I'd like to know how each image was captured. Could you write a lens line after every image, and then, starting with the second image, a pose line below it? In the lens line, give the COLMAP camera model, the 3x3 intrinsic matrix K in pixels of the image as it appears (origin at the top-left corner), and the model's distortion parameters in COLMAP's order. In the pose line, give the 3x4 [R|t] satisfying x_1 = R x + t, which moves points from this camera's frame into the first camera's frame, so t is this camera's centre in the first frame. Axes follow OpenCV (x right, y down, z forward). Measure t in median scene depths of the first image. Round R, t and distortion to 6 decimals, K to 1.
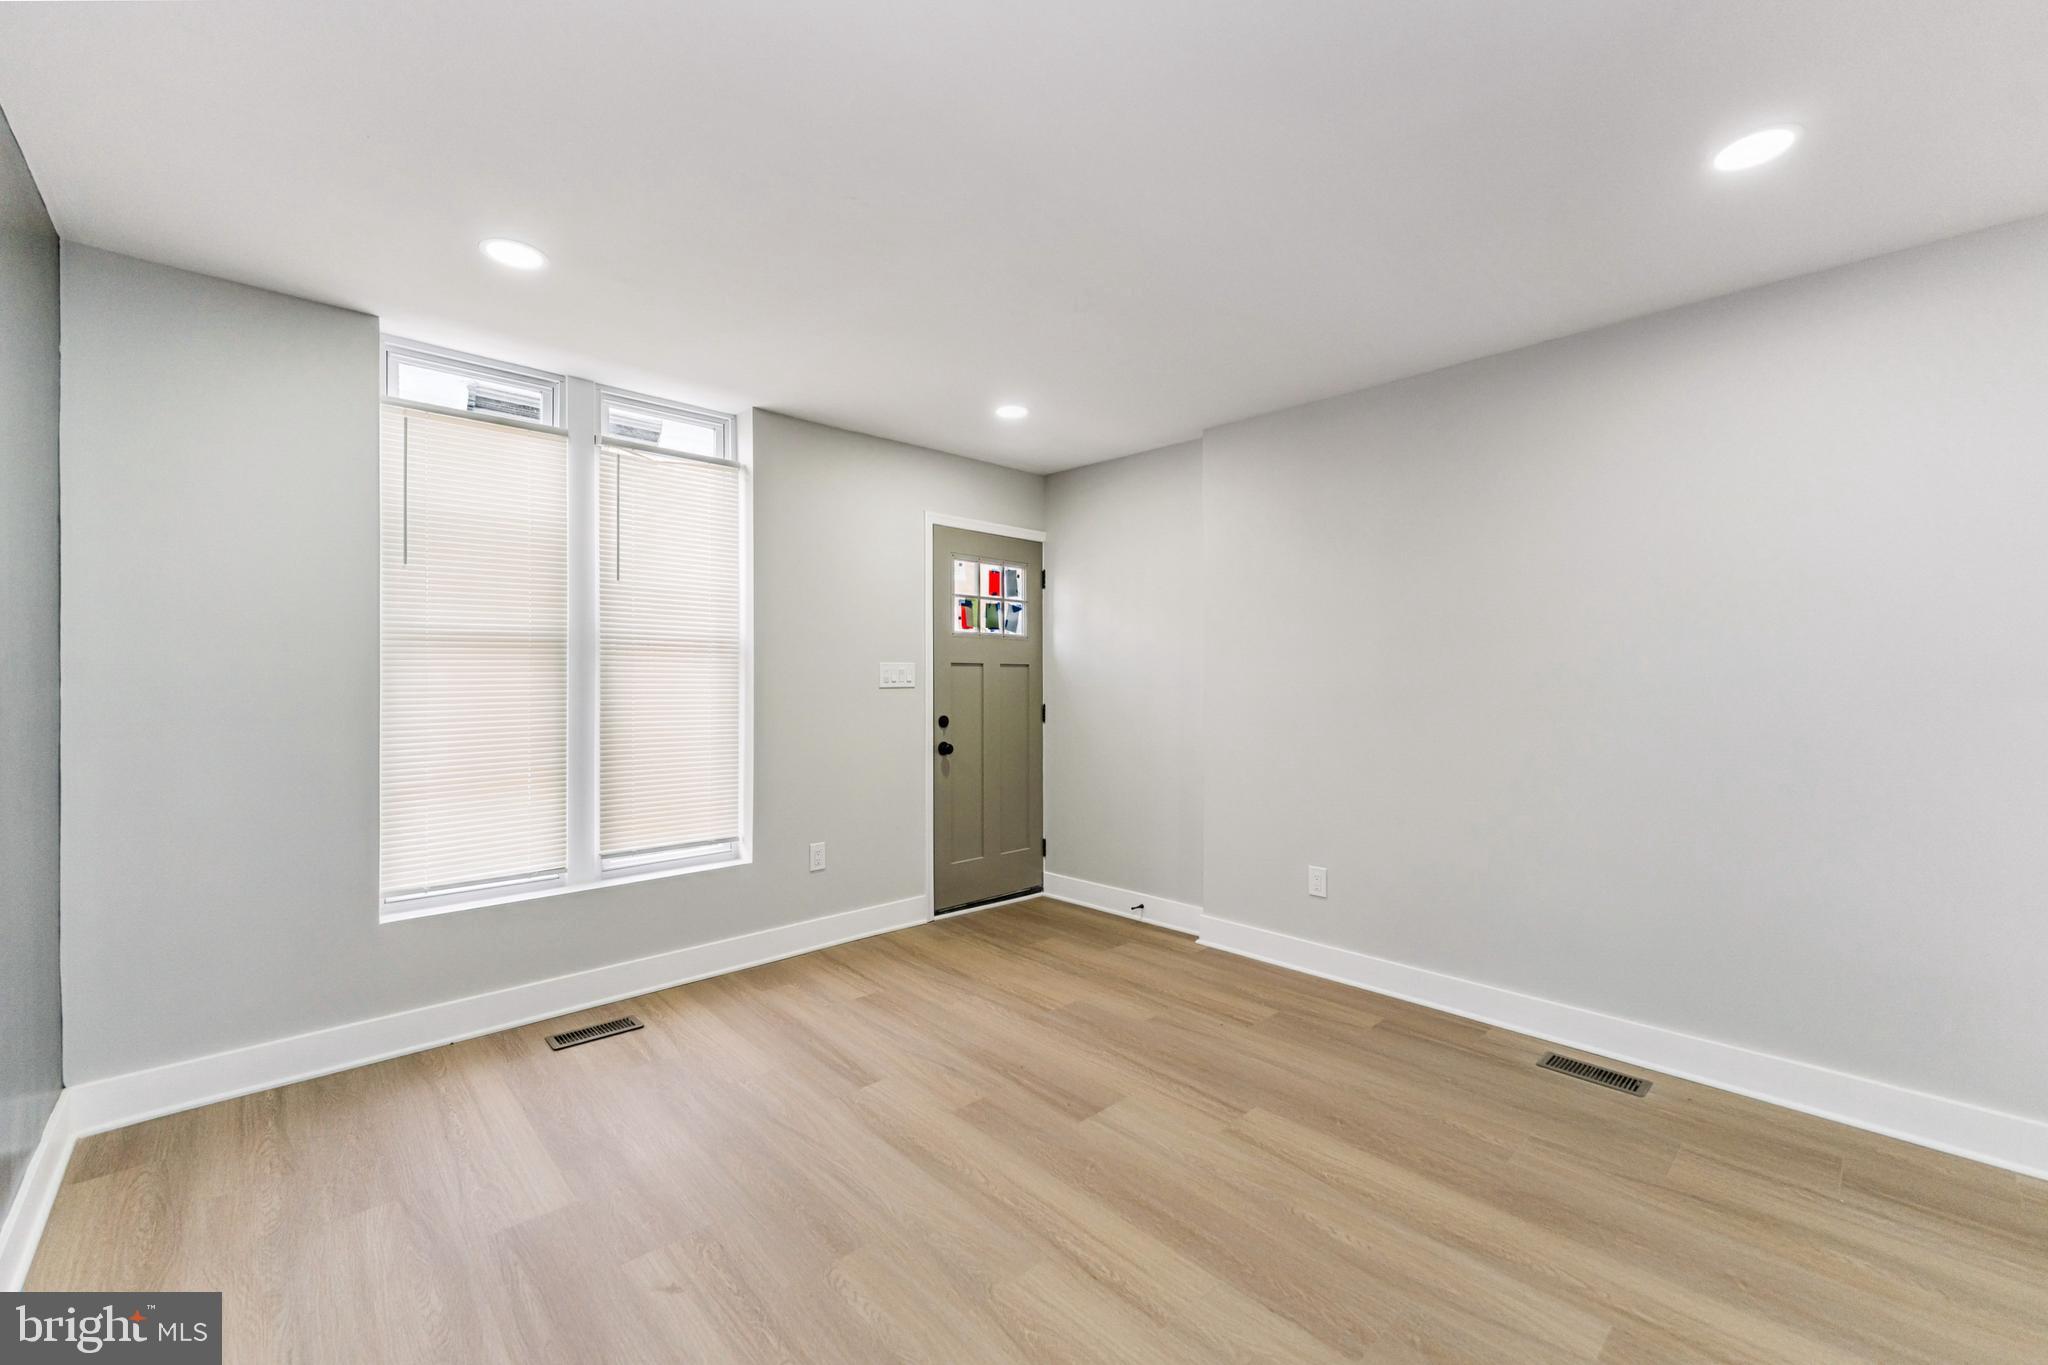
lens RADIAL K [[819.6, 0, 1024.0], [0, 819.6, 688.5], [0, 0, 1]] dist [-0.000054, 0.000568]
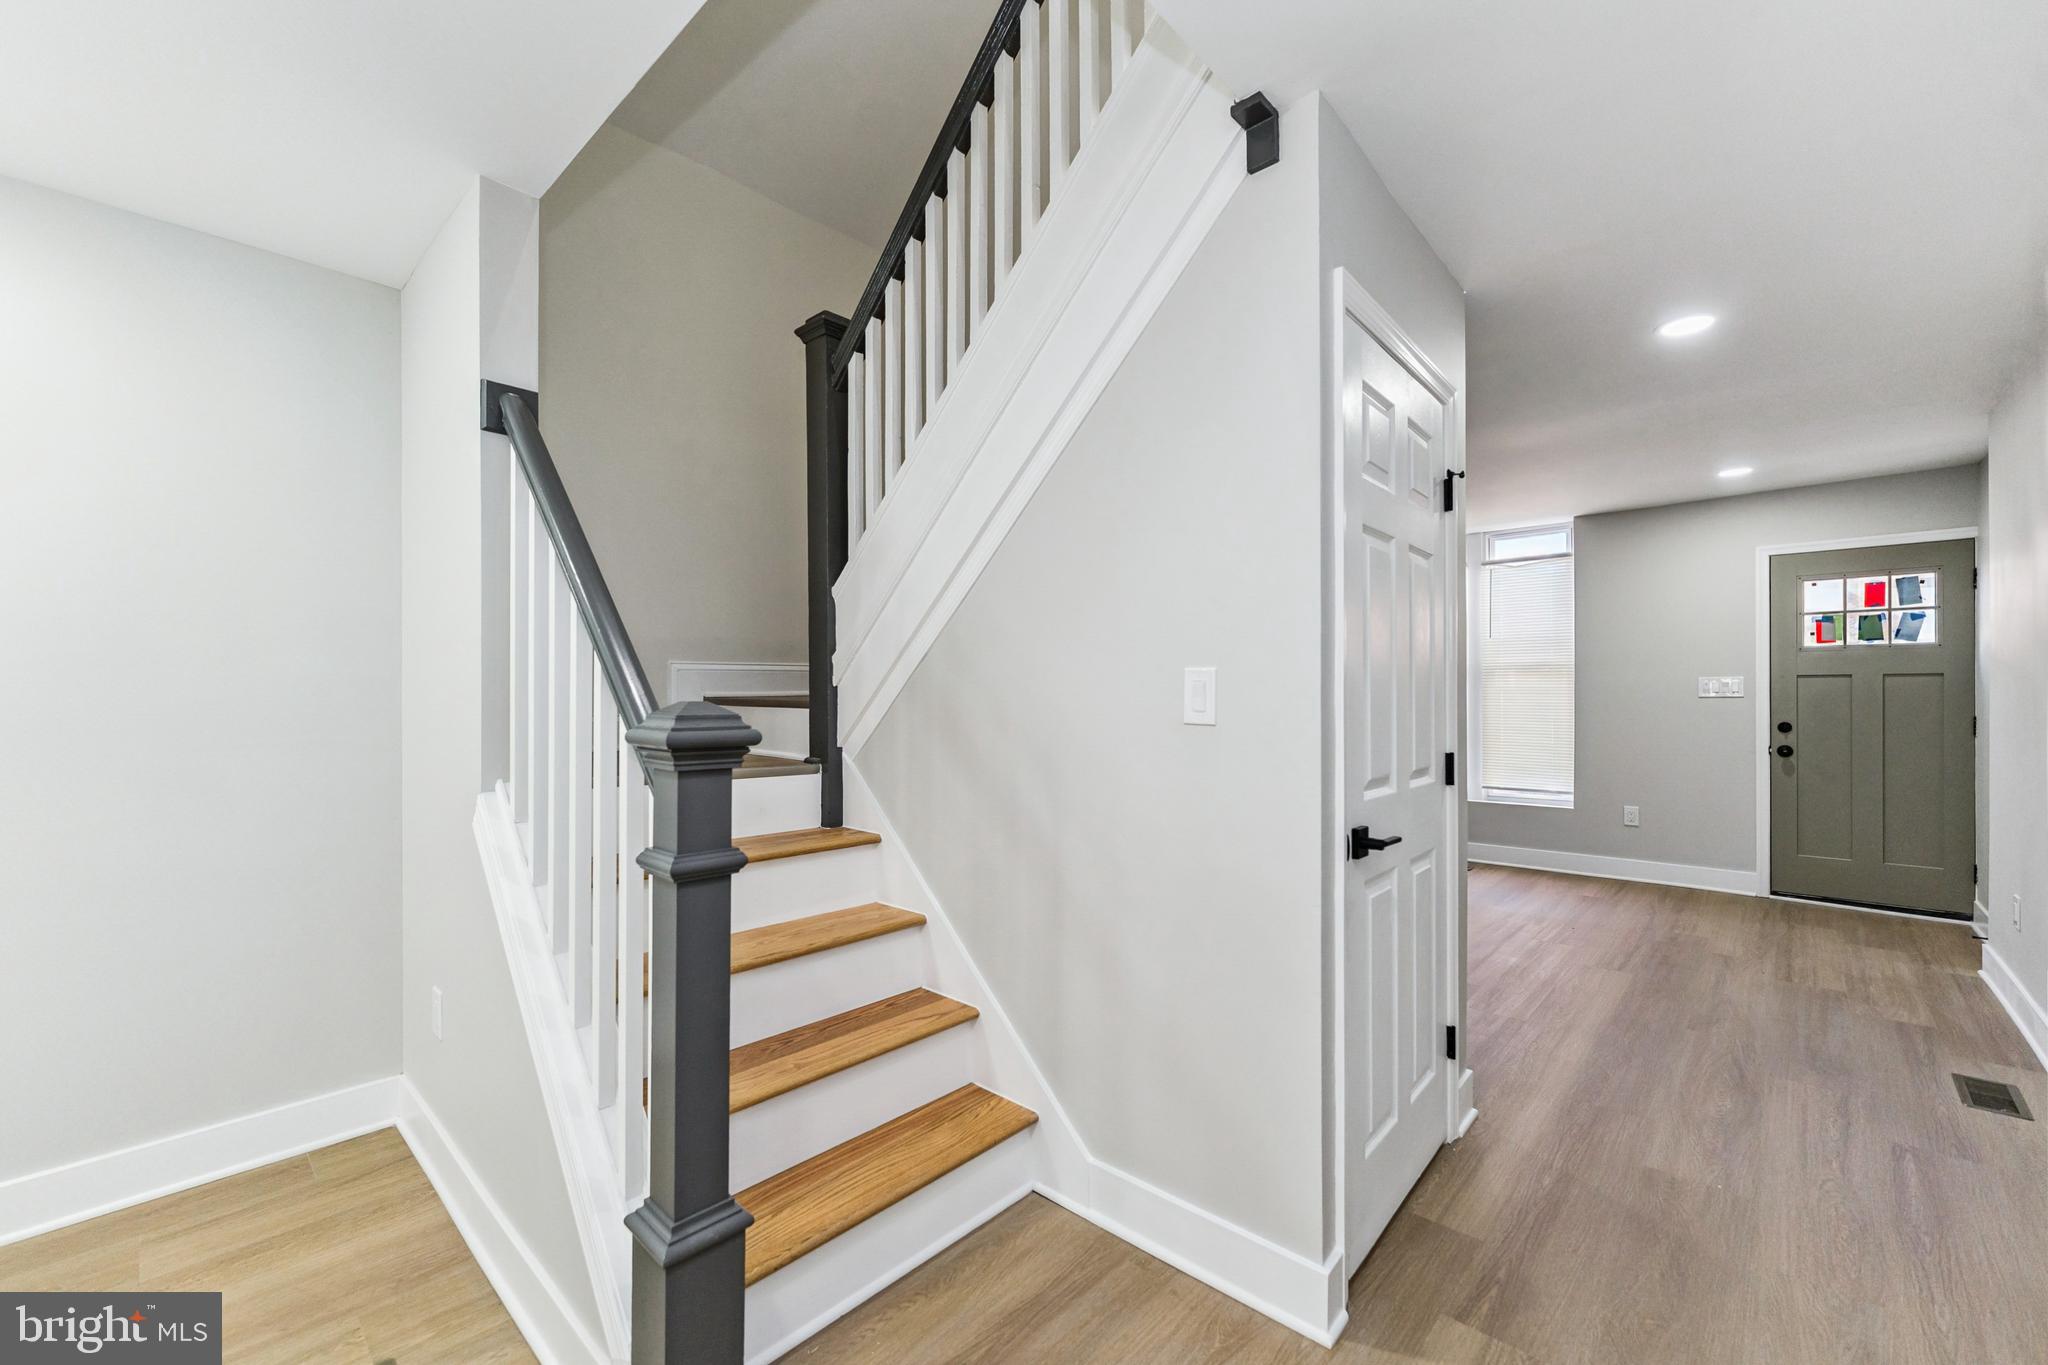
lens RADIAL K [[819.6, 0, 1024.0], [0, 819.6, 688.5], [0, 0, 1]] dist [-0.000054, 0.000568]
pose [[0.063585, -0.007175, -0.997951, 1.031772], [-0.008141, 0.999937, -0.007708, 0.004618], [0.997943, 0.008615, 0.063523, -0.130349]]
